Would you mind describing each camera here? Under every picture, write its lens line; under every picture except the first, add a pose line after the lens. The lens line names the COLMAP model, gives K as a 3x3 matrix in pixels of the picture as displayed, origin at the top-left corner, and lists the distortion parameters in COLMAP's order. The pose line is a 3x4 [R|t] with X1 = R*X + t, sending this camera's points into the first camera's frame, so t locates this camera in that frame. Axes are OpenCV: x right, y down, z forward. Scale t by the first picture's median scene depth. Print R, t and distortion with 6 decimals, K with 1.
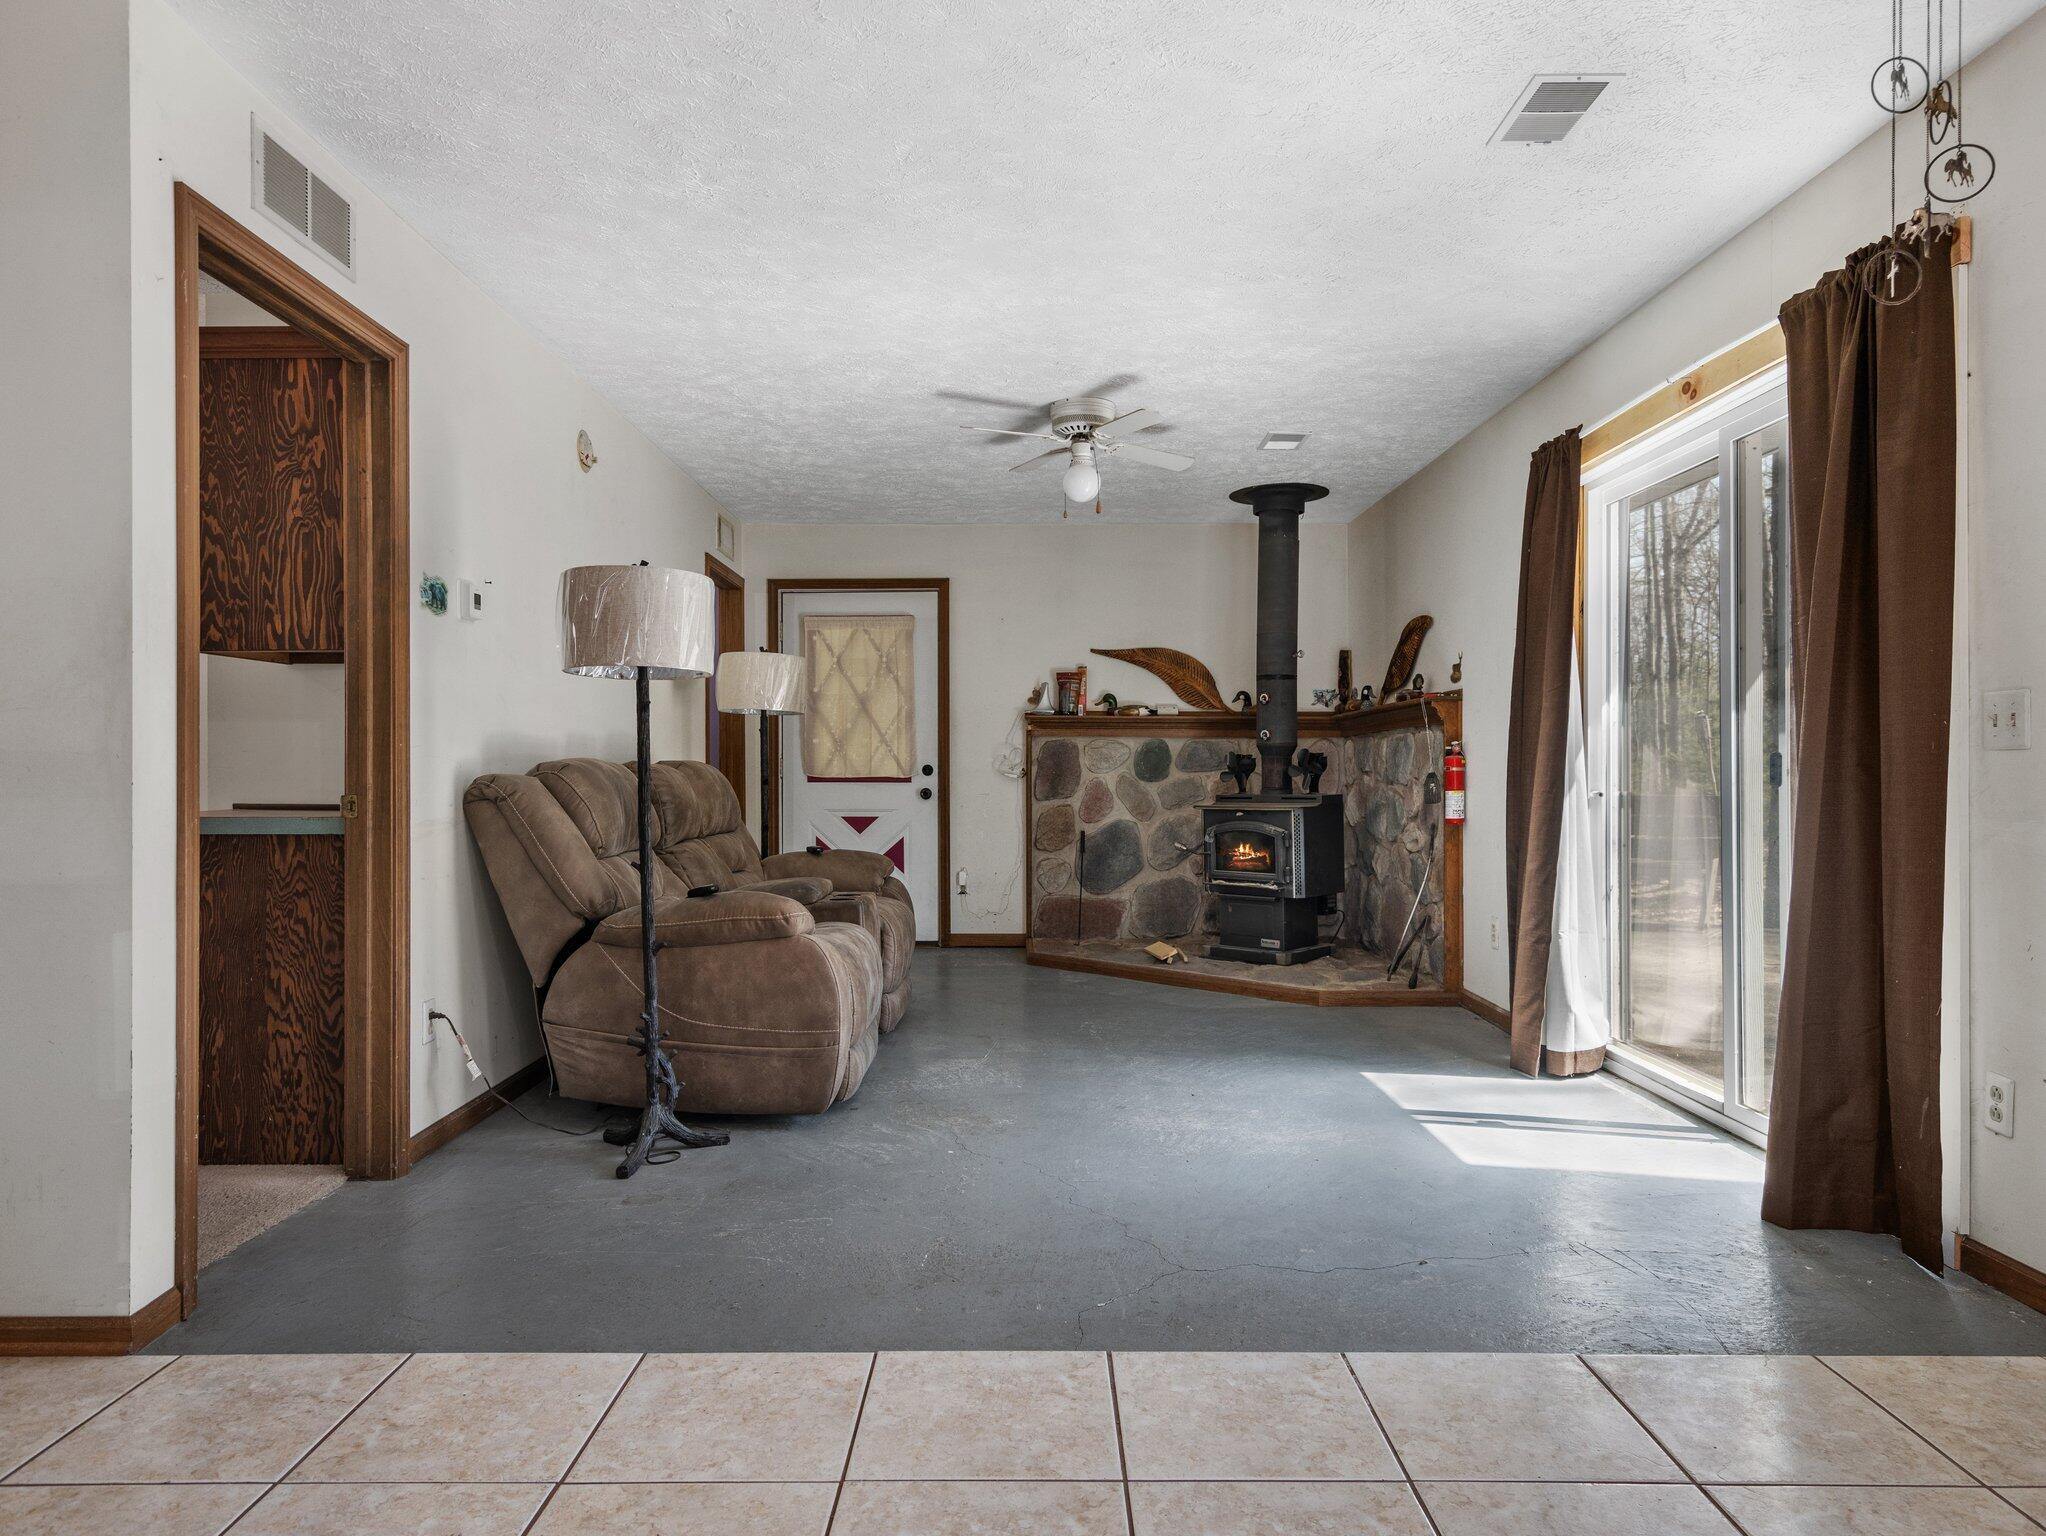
lens RADIAL K [[1287.7, 0, 1023.0], [0, 1287.7, 768.0], [0, 0, 1]] dist [-0.000877, -0.000182]
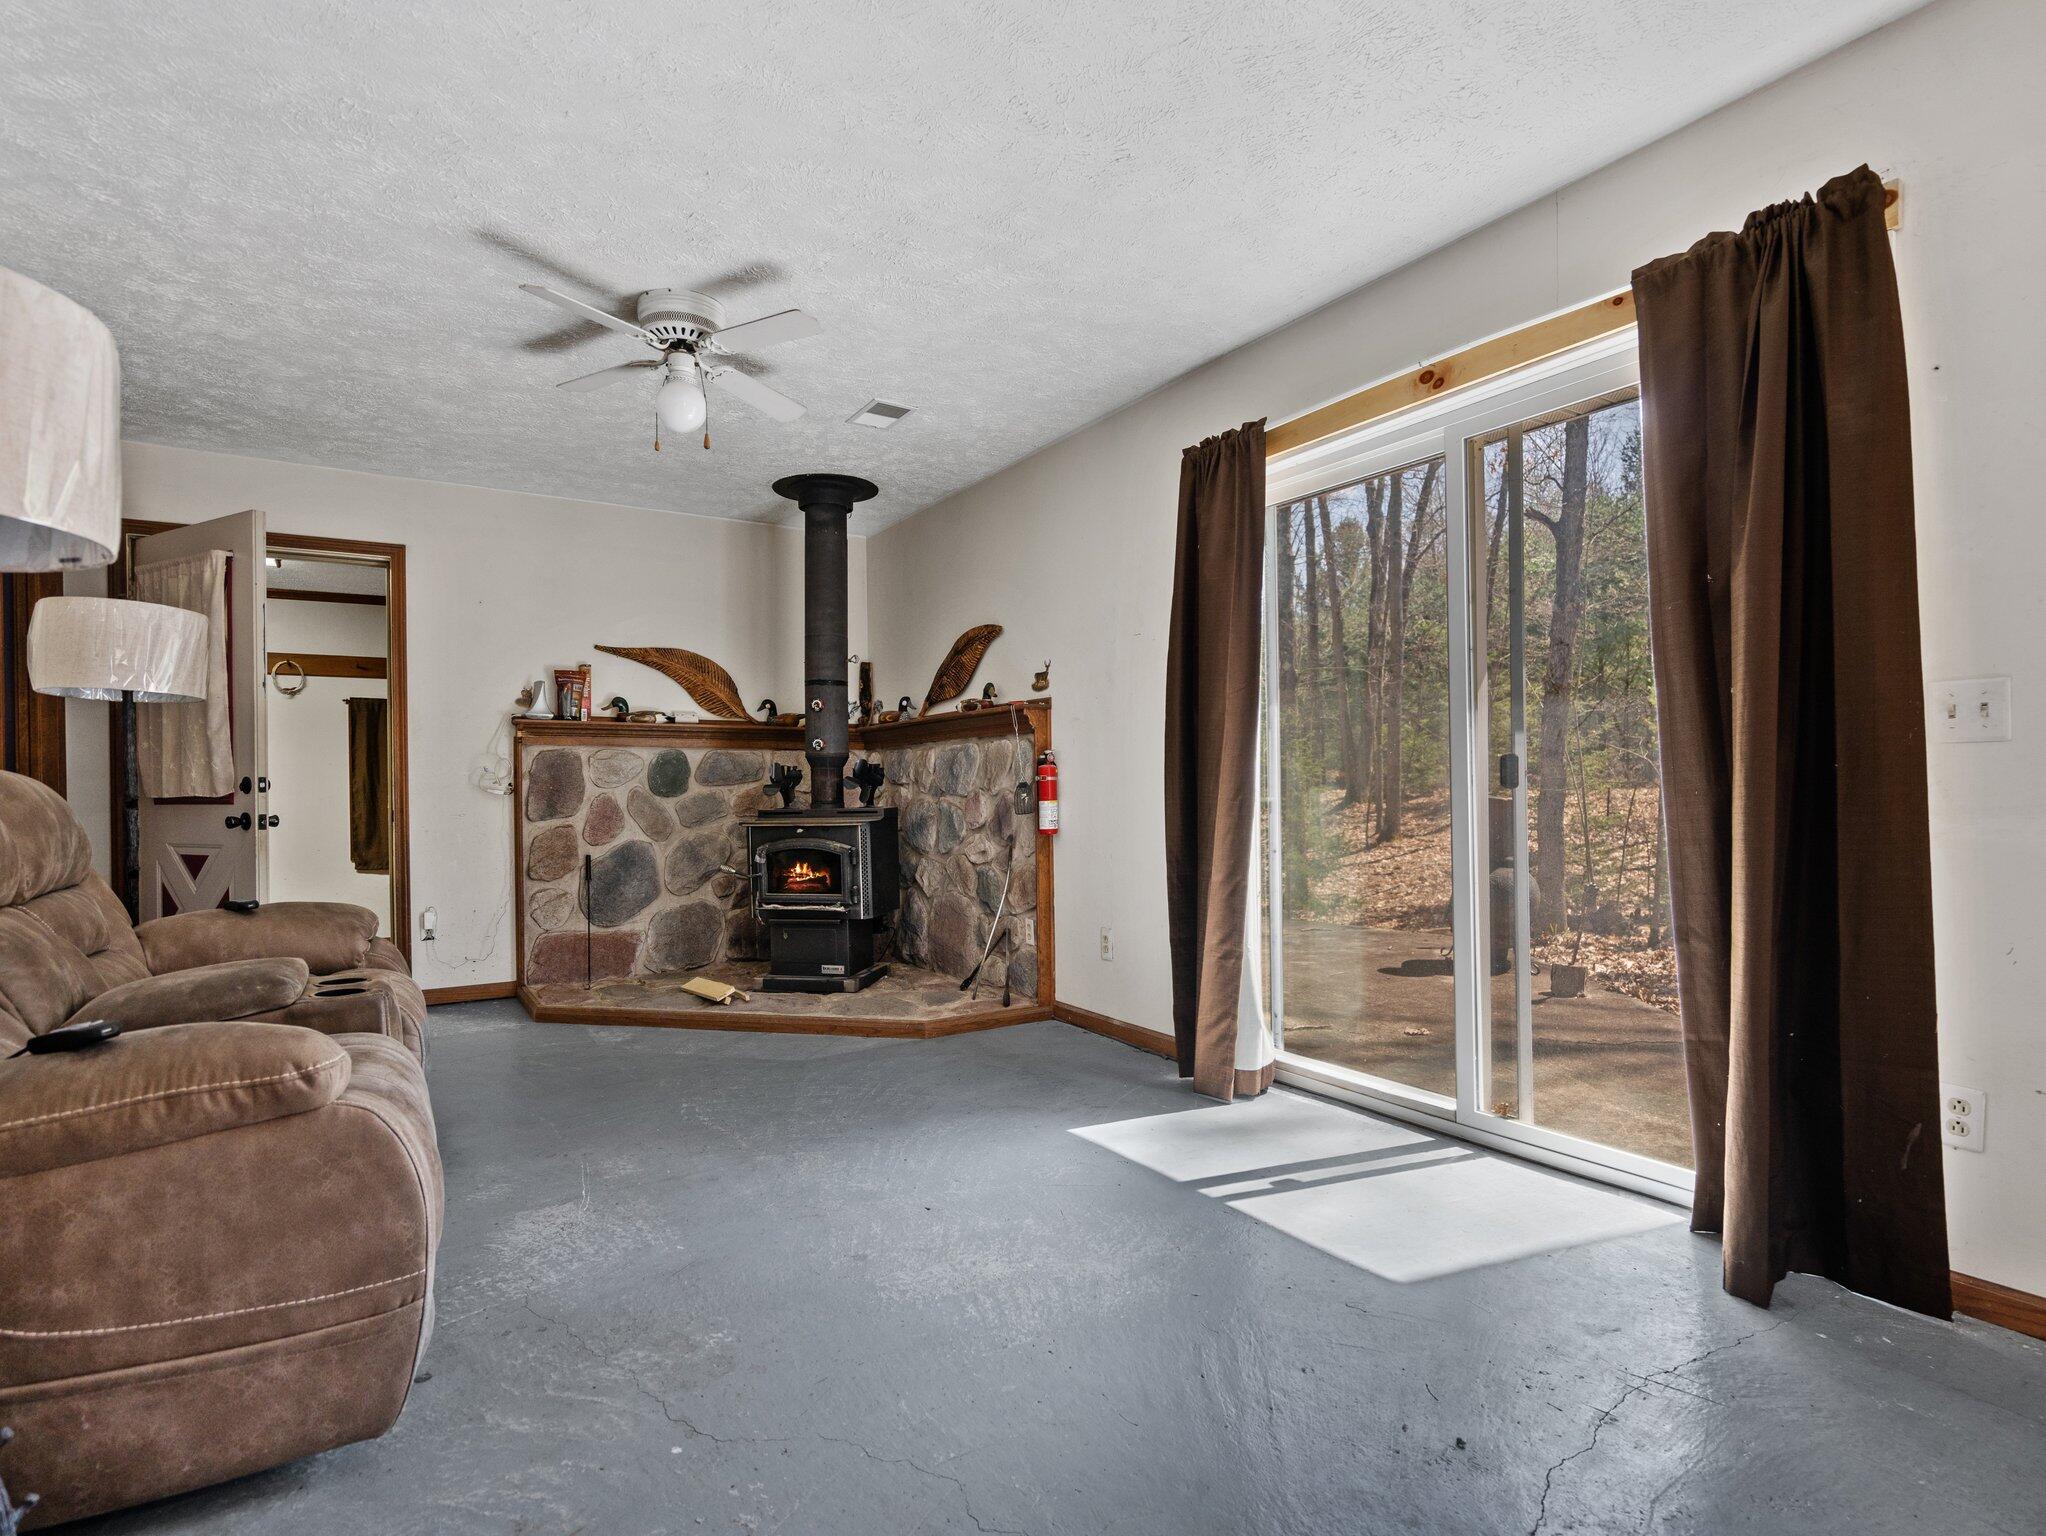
lens RADIAL K [[1047.4, 0, 1023.7], [0, 1047.4, 784.0], [0, 0, 1]] dist [-0.004823, 0.002278]
pose [[0.845803, -0.006631, 0.533453, -0.093079], [0.007932, 0.999969, -0.000147, 0.004209], [-0.533436, 0.004356, 0.845829, 0.290881]]
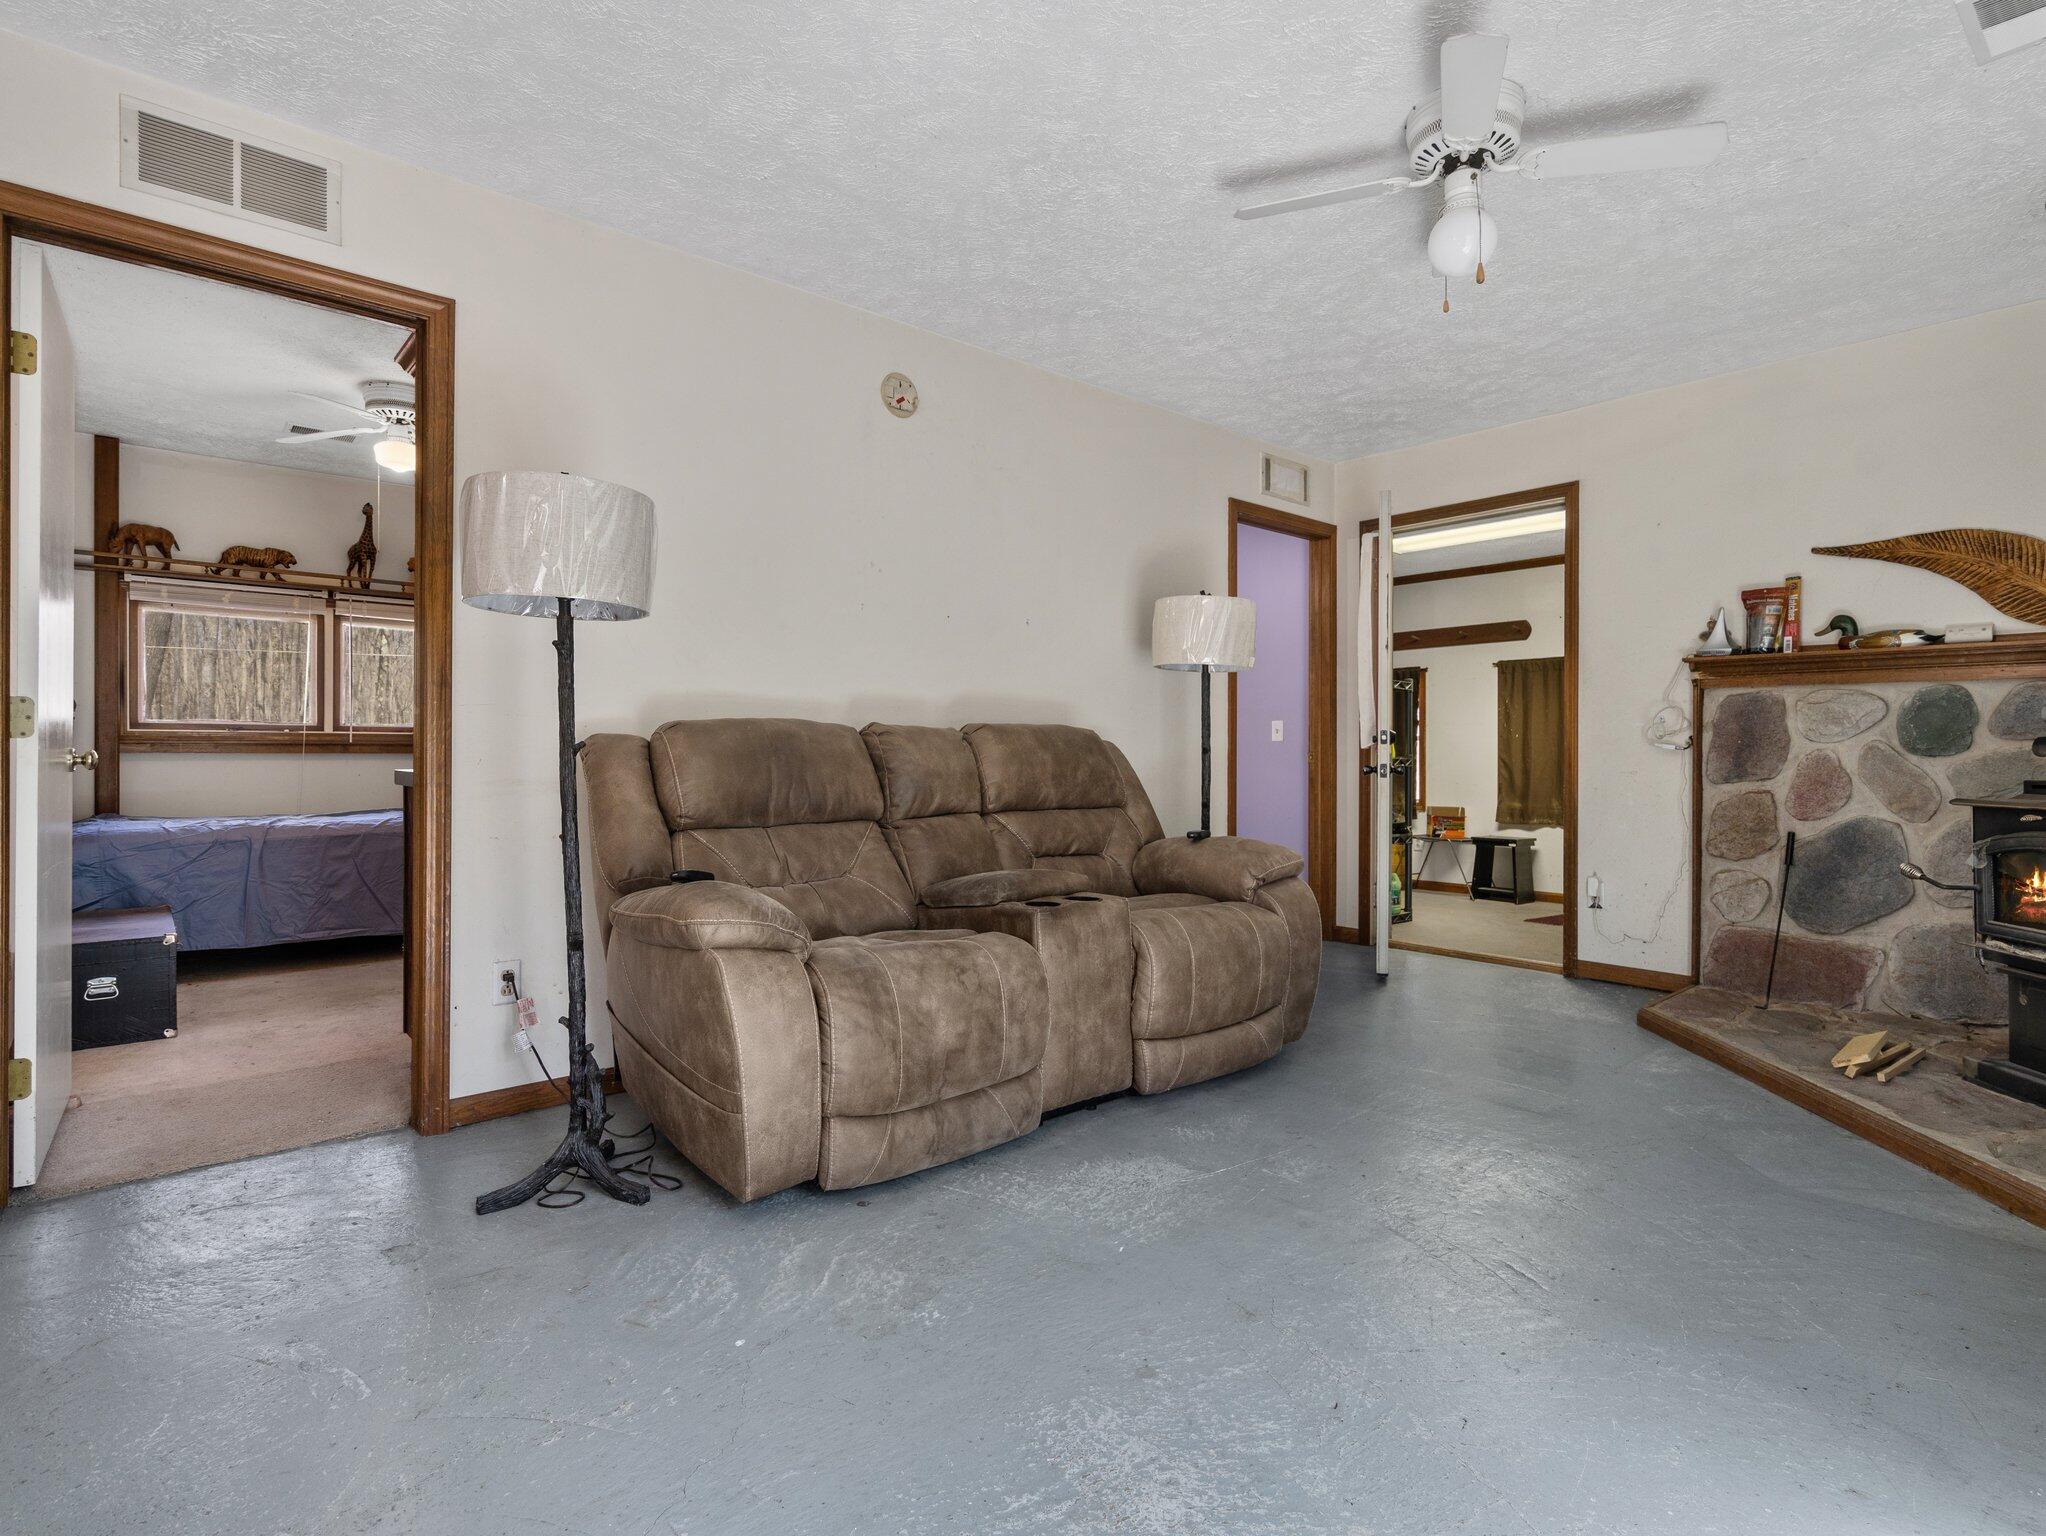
lens RADIAL K [[1040.5, 0, 1024.5], [0, 1040.5, 754.0], [0, 0, 1]] dist [-0.005283, -0.000475]
pose [[0.650203, 0.004810, -0.759745, 0.221298], [-0.001864, 0.999987, 0.004736, 0.009284], [0.759758, -0.001663, 0.650203, 0.429605]]
